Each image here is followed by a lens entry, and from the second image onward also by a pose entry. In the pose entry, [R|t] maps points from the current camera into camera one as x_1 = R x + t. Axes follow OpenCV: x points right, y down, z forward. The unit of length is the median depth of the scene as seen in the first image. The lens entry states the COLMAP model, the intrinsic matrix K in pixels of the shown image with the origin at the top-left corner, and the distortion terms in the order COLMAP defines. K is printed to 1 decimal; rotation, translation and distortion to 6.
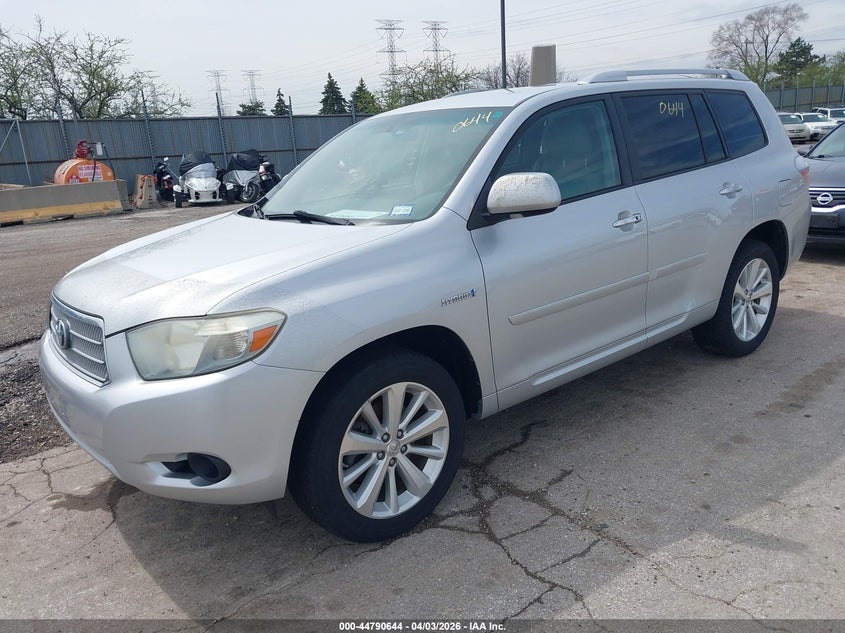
lens RADIAL K [[654.8, 0, 418.5], [0, 654.8, 317.1], [0, 0, 1]] dist [0.001173, 0.002207]
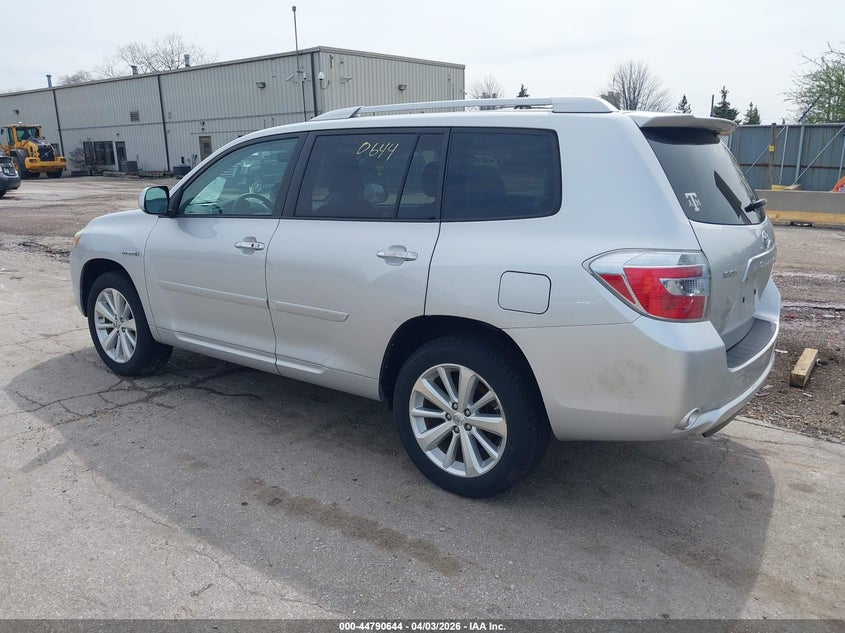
lens RADIAL K [[654.8, 0, 418.5], [0, 654.8, 317.1], [0, 0, 1]] dist [0.001173, 0.002207]
pose [[0.260529, 0.287063, -0.921802, 1.493122], [-0.284484, 0.935210, 0.210835, -0.357899], [0.922601, 0.207309, 0.325314, 0.943216]]
